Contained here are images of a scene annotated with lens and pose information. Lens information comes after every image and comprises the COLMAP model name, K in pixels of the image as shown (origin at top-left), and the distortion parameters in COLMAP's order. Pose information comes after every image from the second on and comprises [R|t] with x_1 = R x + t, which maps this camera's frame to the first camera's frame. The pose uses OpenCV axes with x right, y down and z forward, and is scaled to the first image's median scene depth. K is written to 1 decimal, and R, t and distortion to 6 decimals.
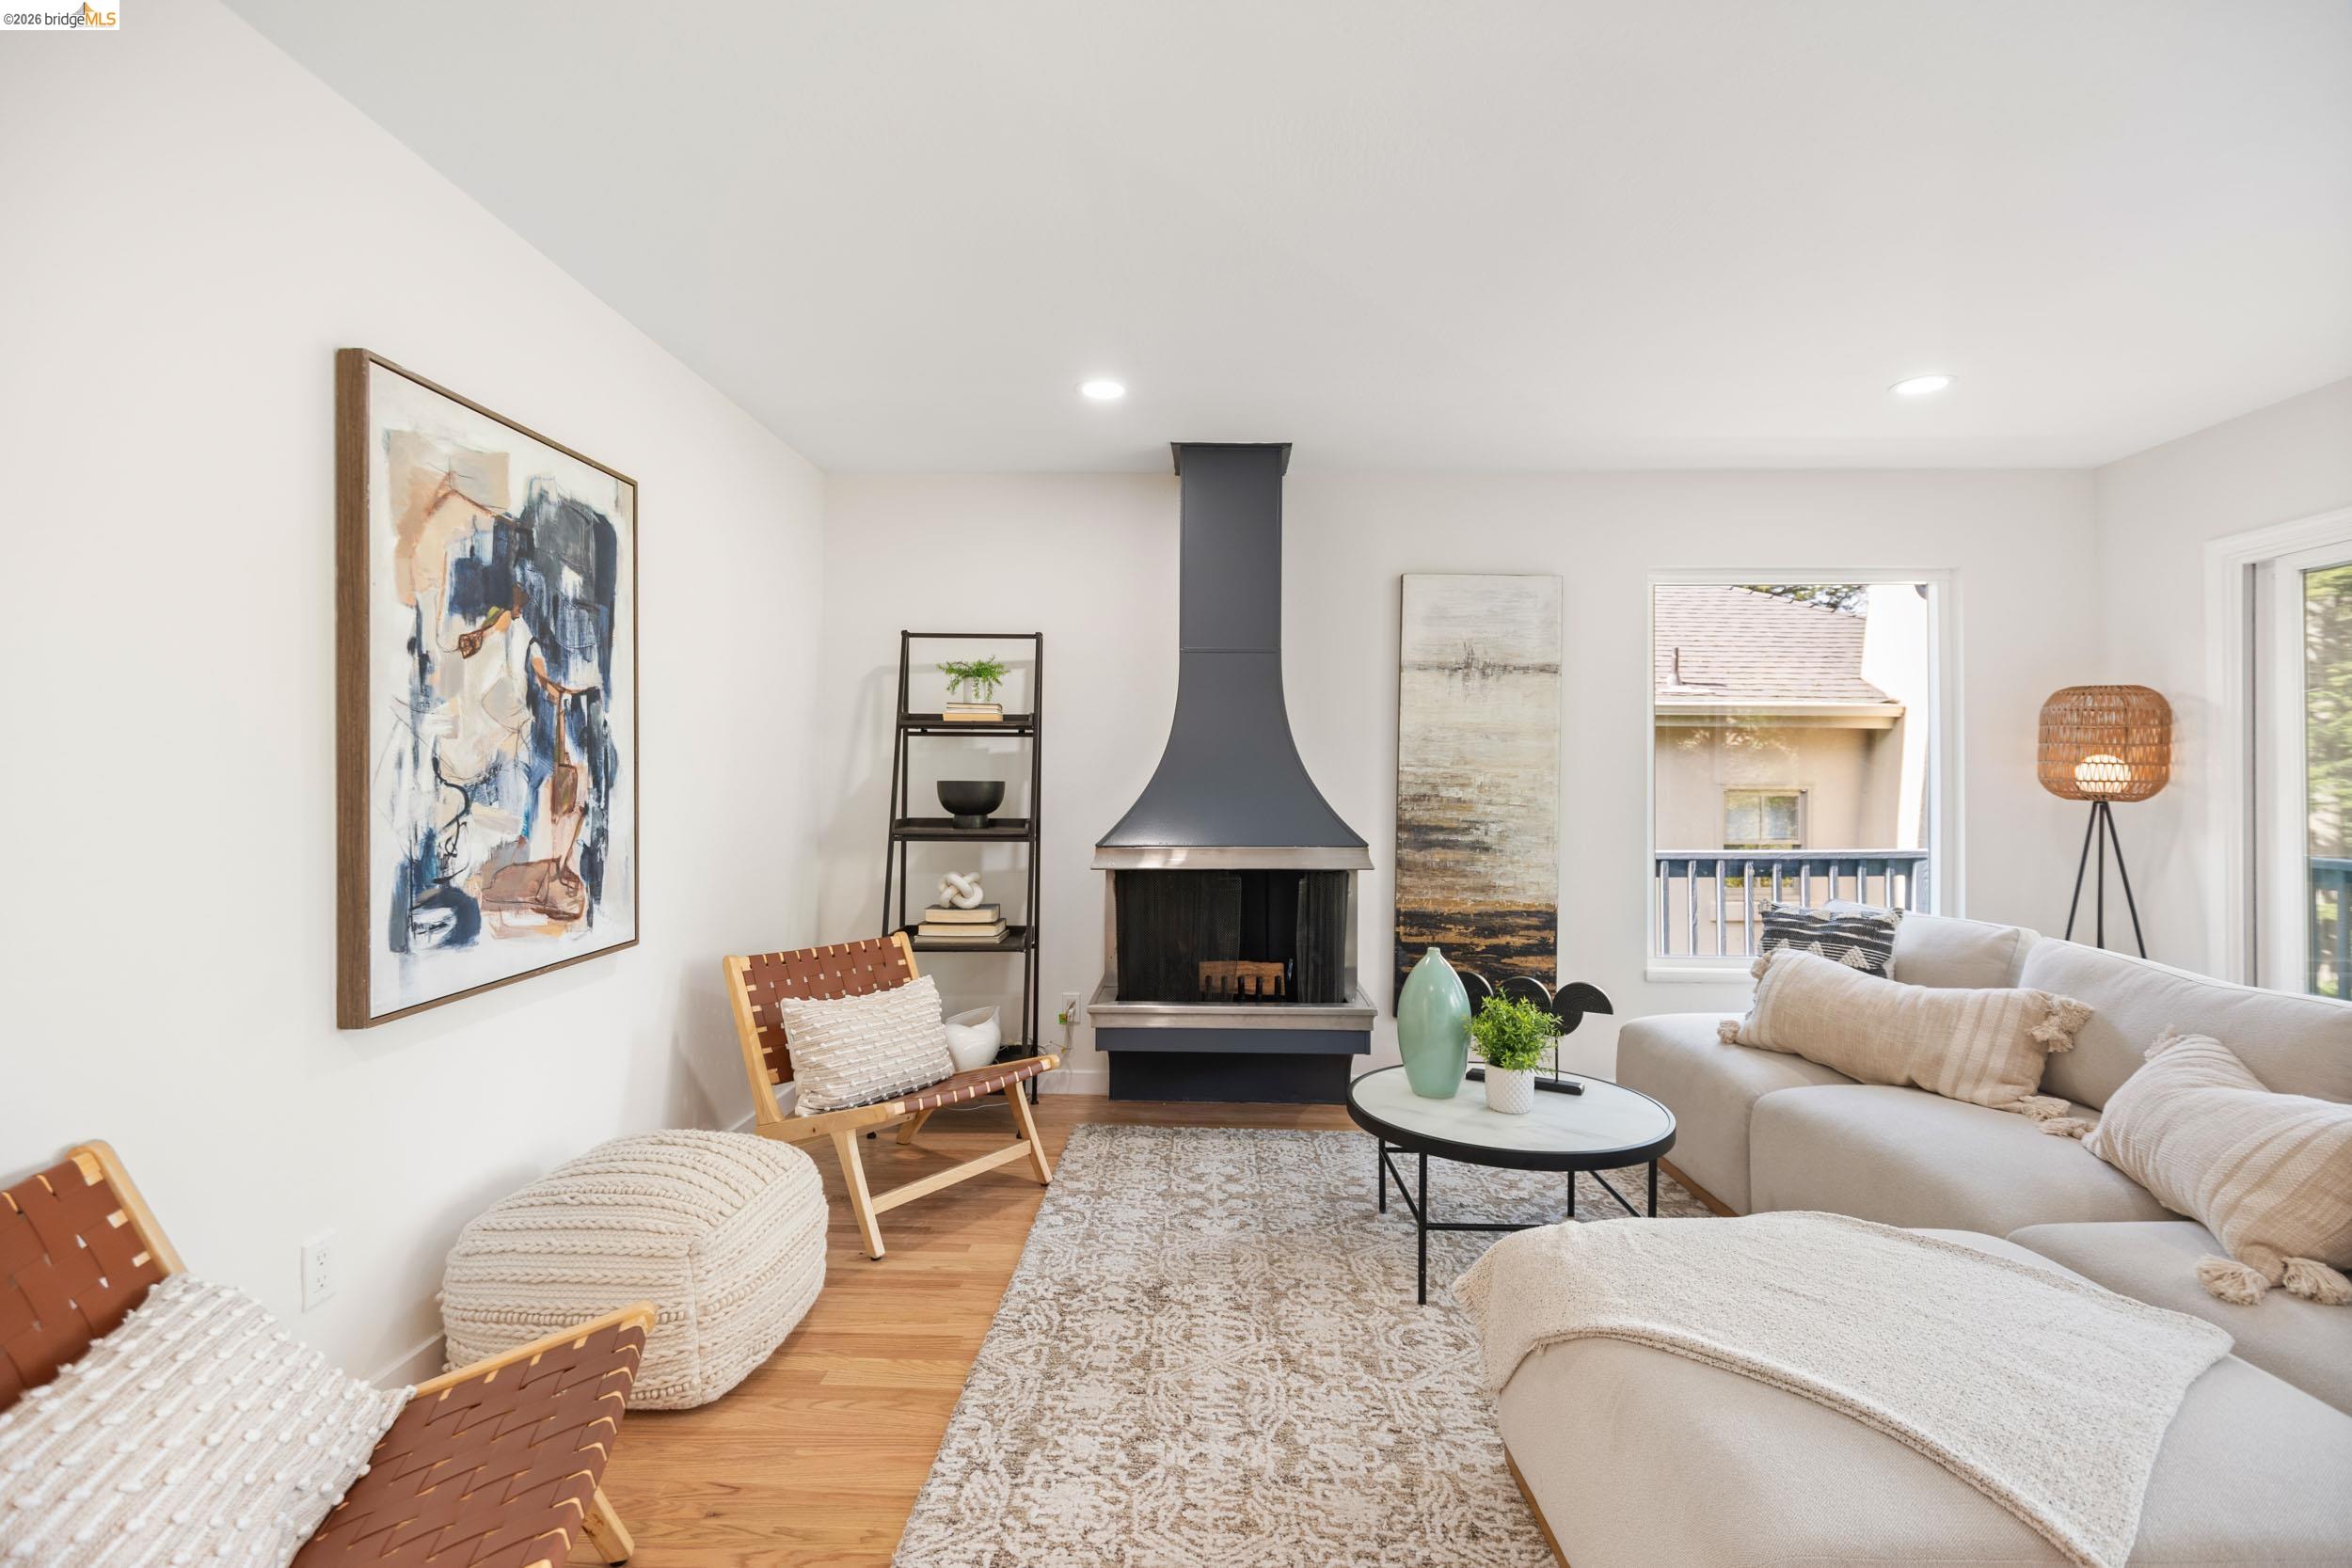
lens RADIAL K [[1073.1, 0, 1164.2], [0, 1073.1, 773.1], [0, 0, 1]] dist [0.001219, -0.009332]
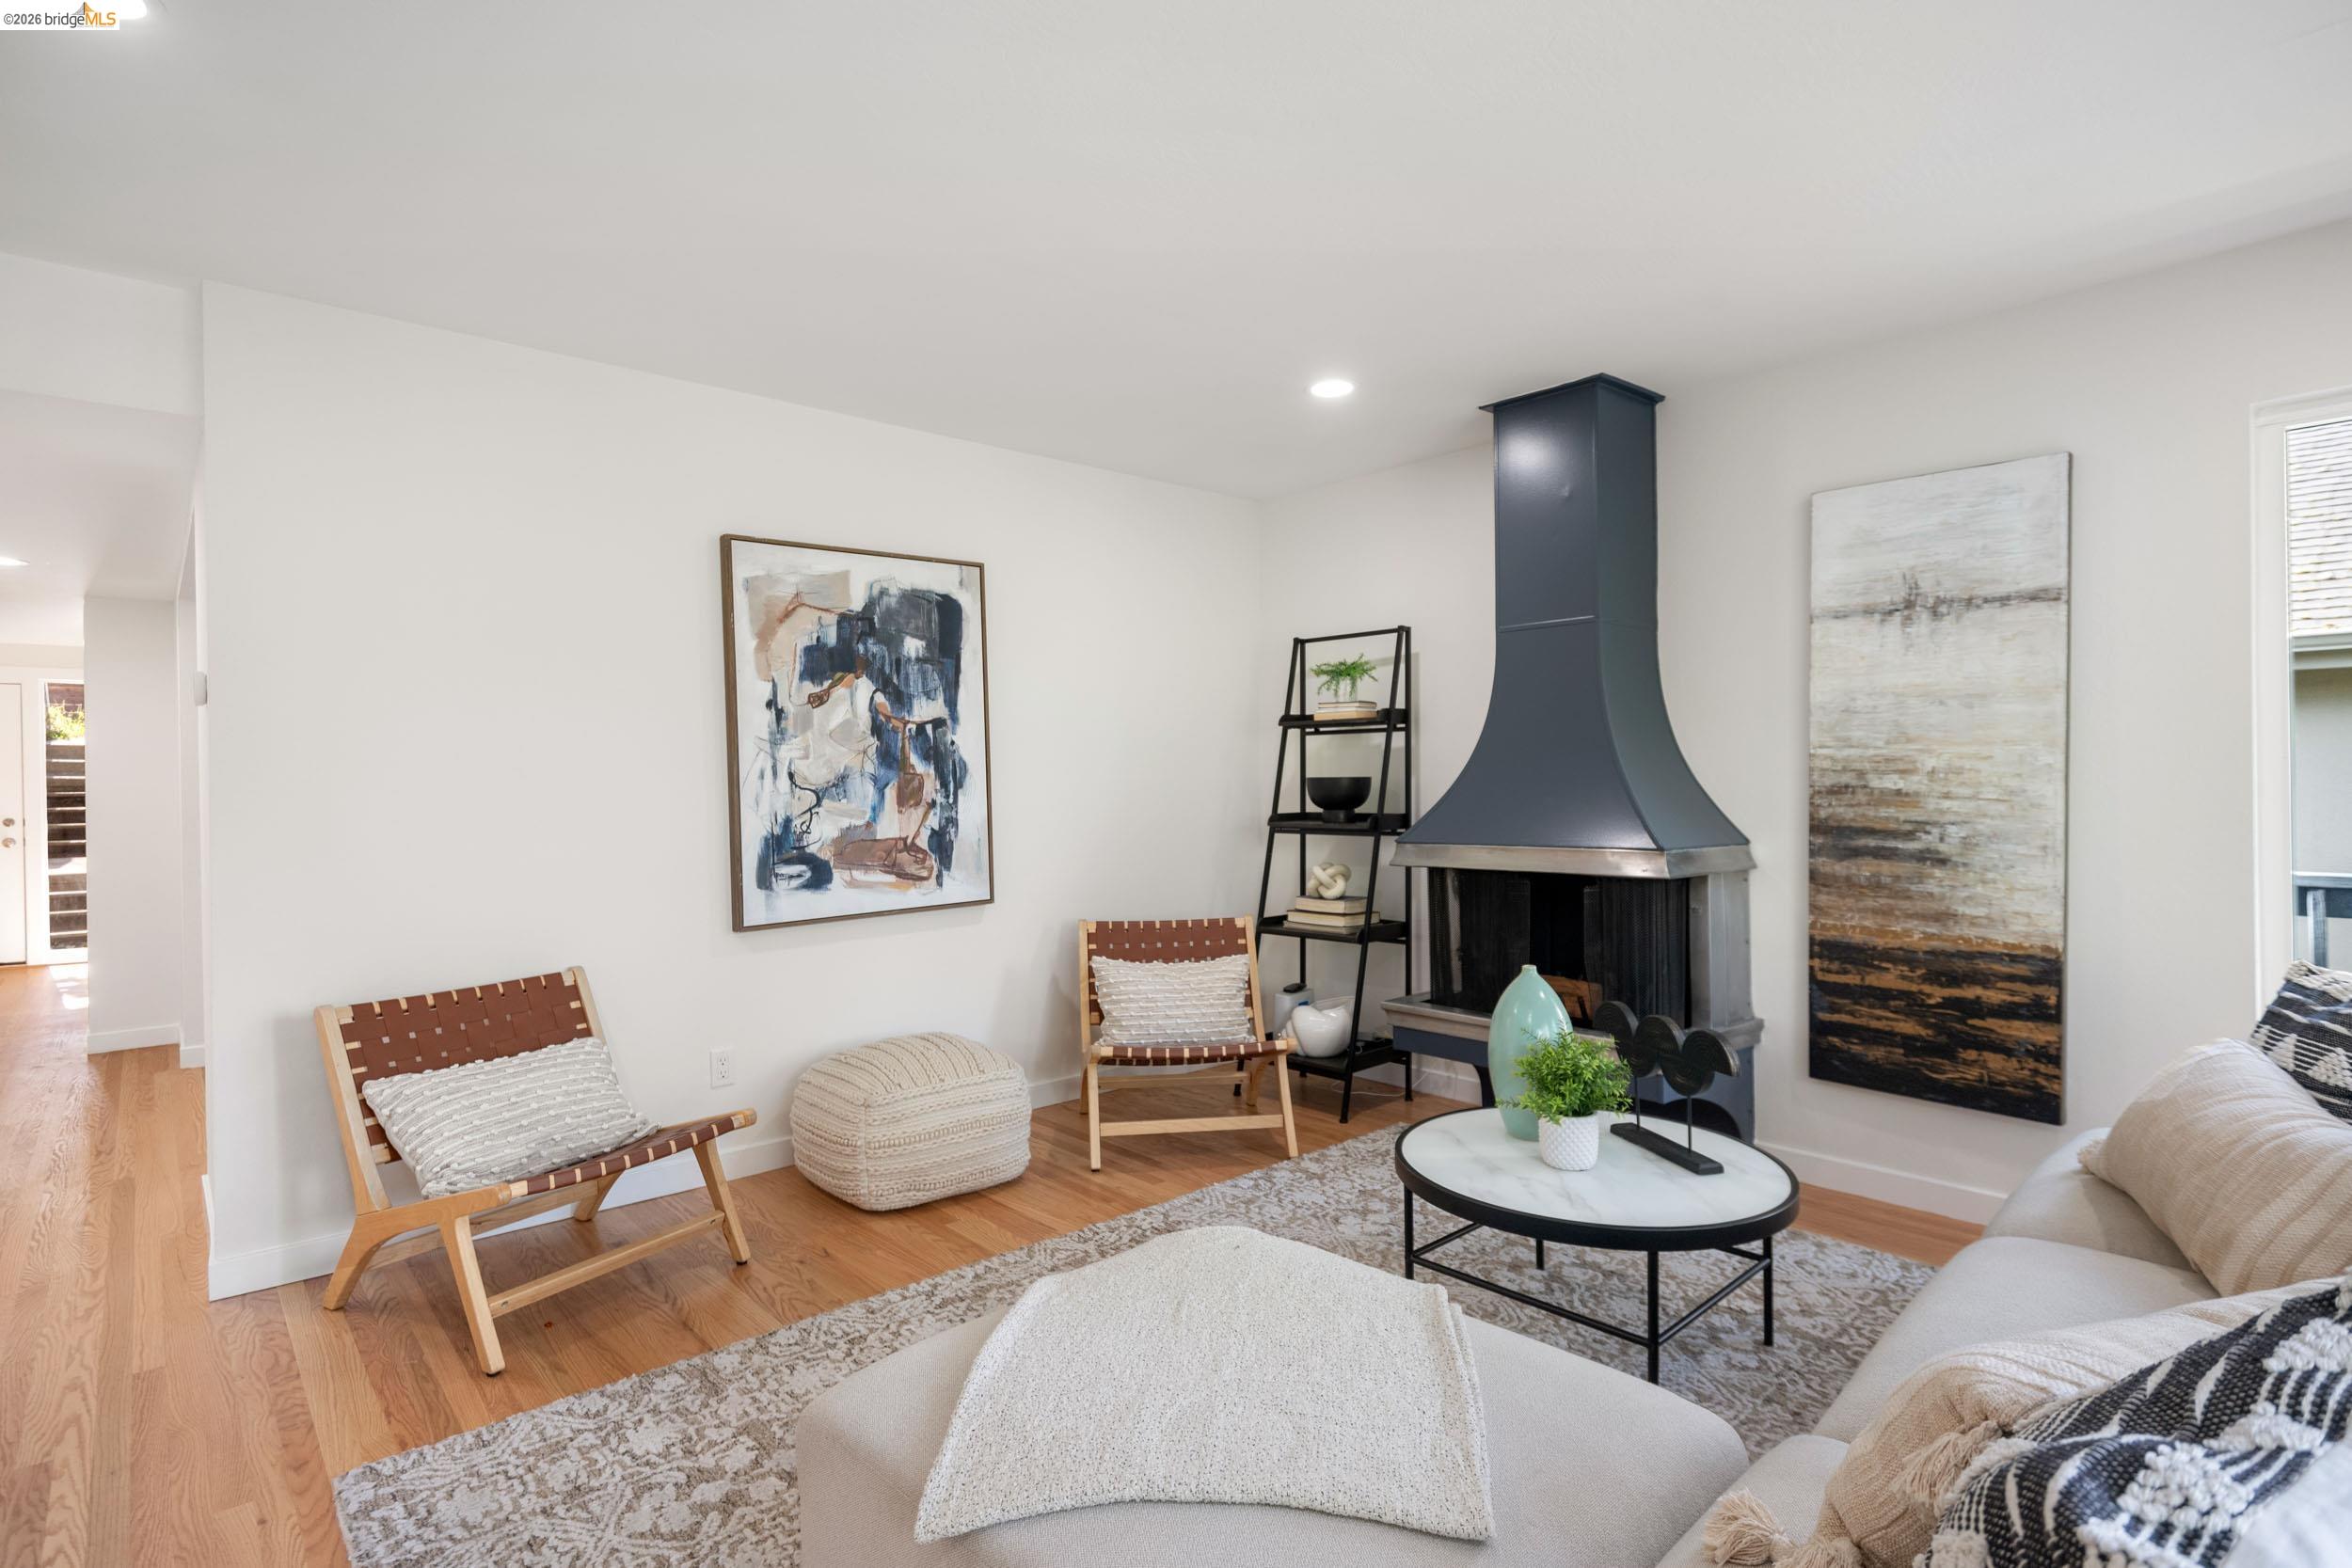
lens RADIAL K [[1138.7, 0, 1166.5], [0, 1138.7, 787.4], [0, 0, 1]] dist [0.002156, -0.012317]
pose [[0.690156, -0.009838, -0.723594, 0.651919], [0.023160, 0.999696, 0.008498, 0.005204], [0.723290, -0.022624, 0.690174, 0.151733]]
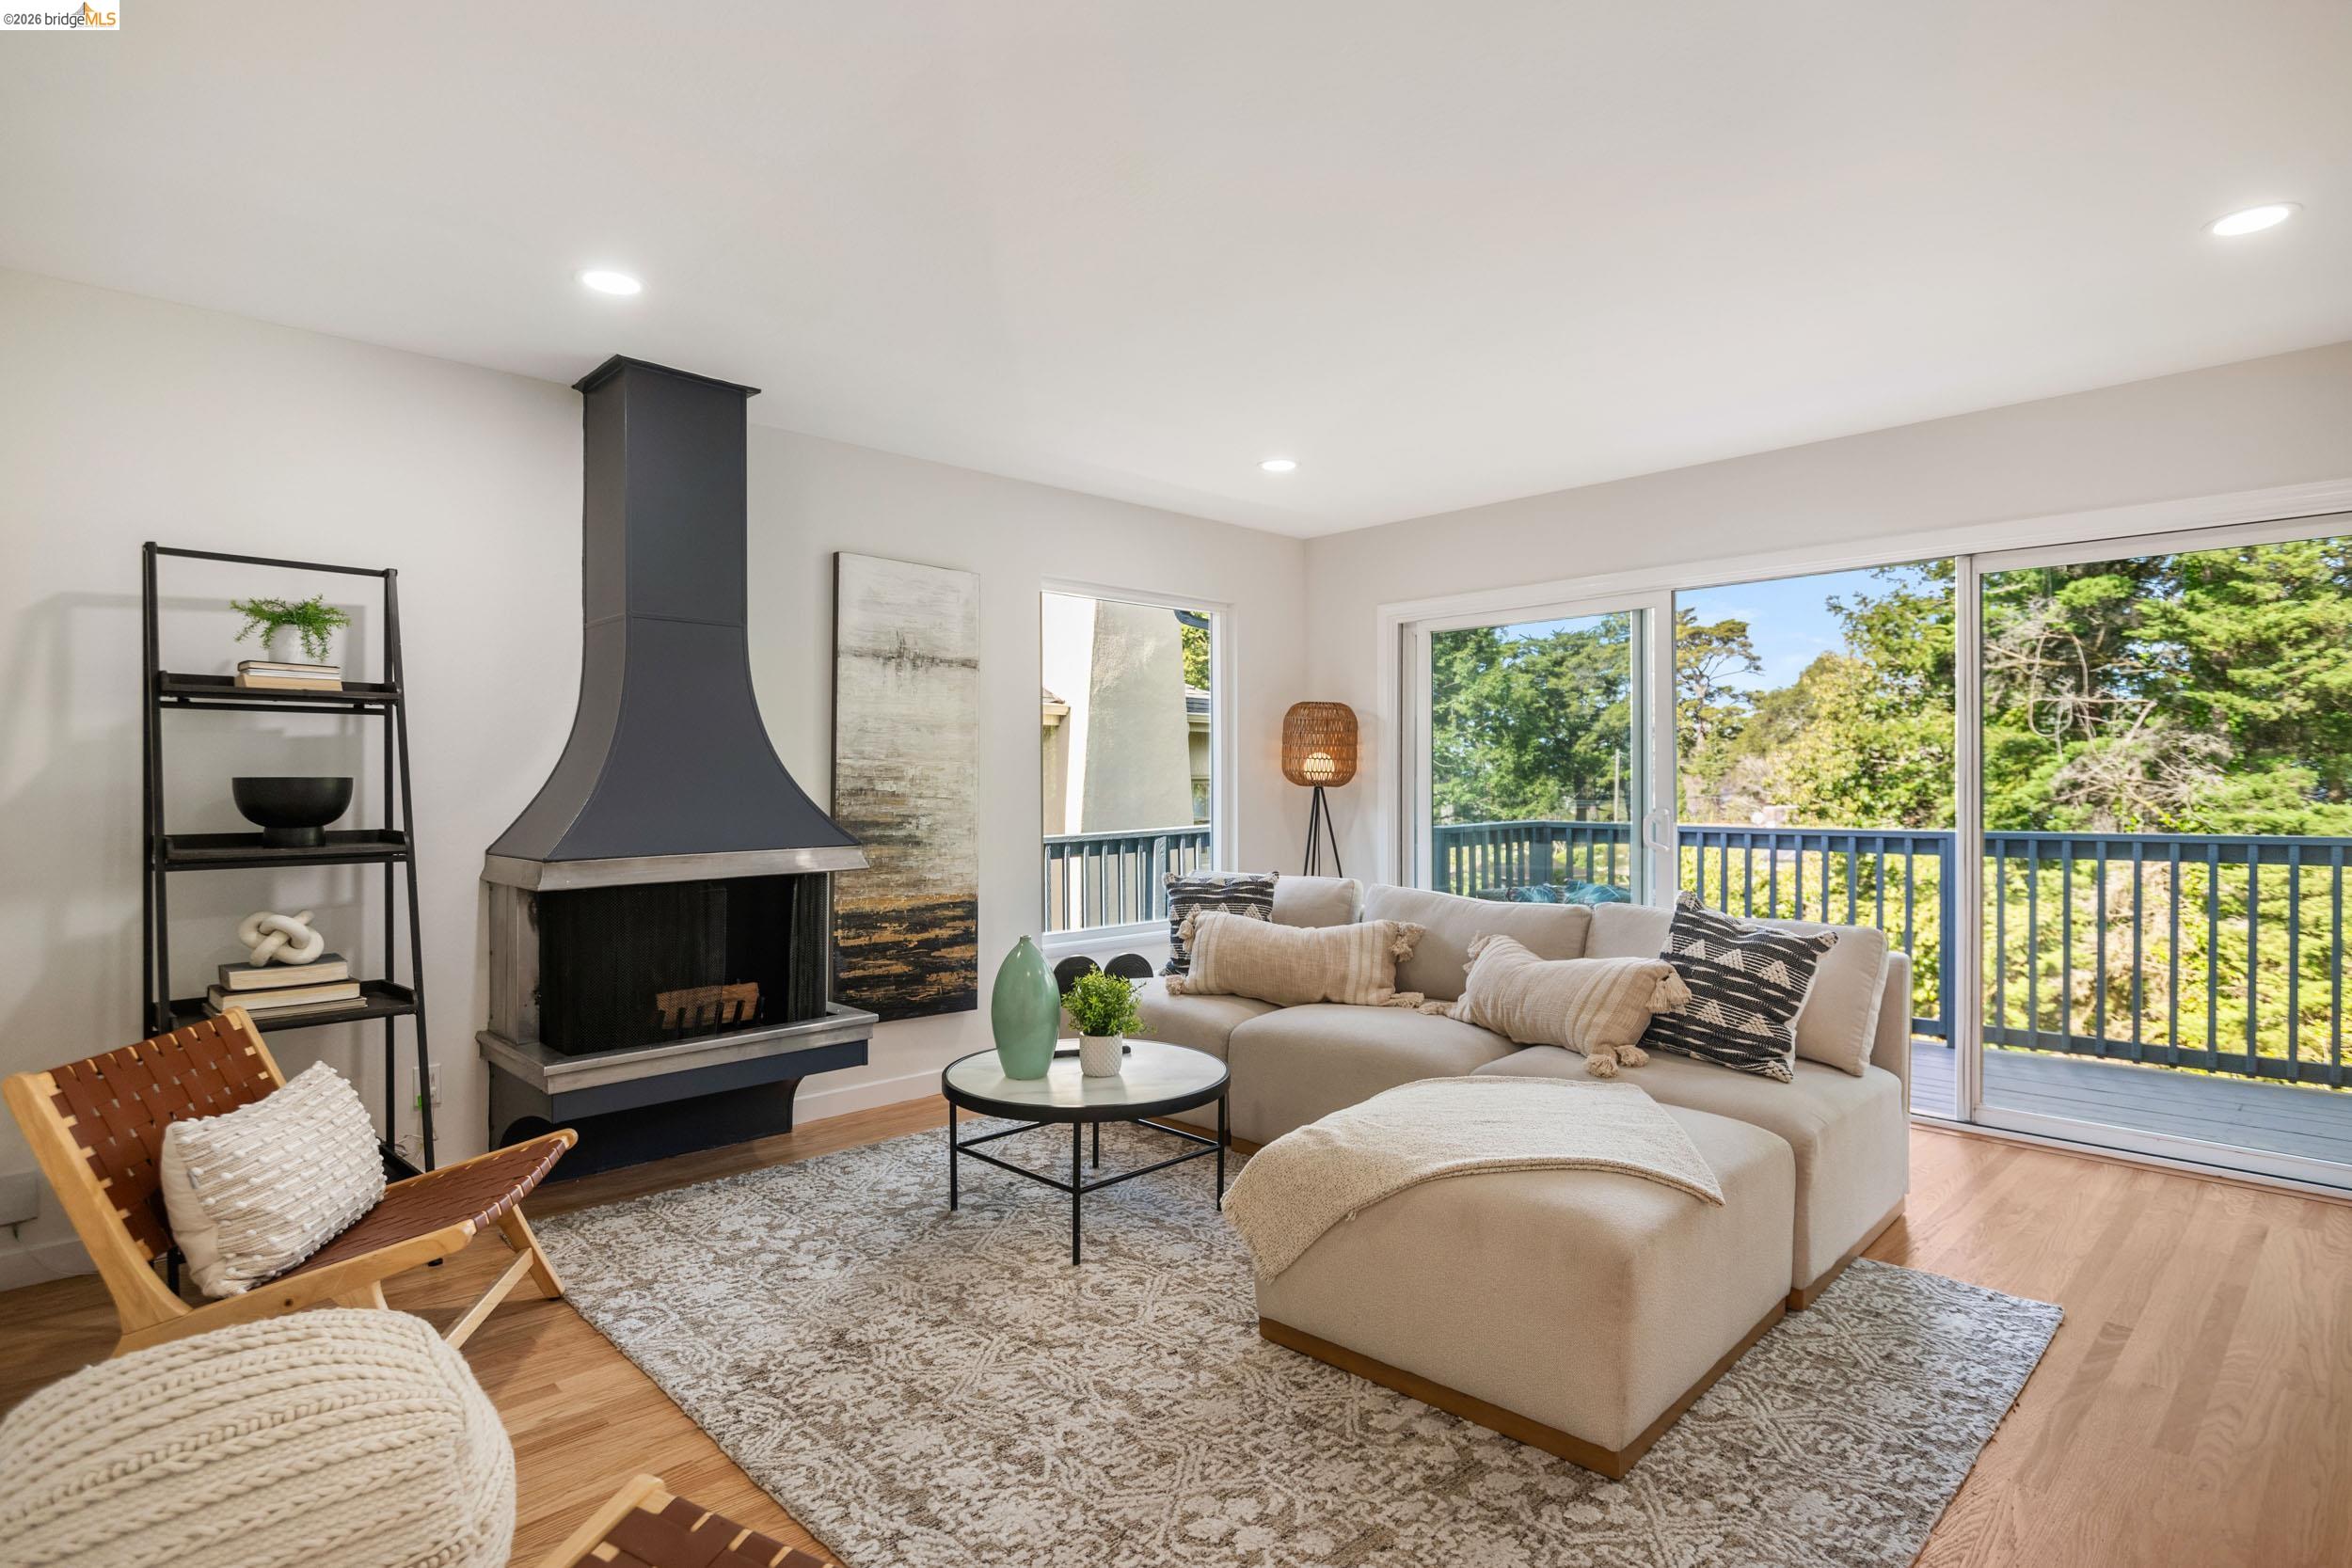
lens RADIAL K [[1210.0, 0, 1176.0], [0, 1210.0, 784.0], [0, 0, 1]] dist [0.002030, -0.012293]
pose [[0.690223, -0.010424, 0.723522, -0.451040], [-0.001661, 0.999871, 0.015990, -0.002045], [-0.723595, -0.012238, 0.690117, 0.083631]]
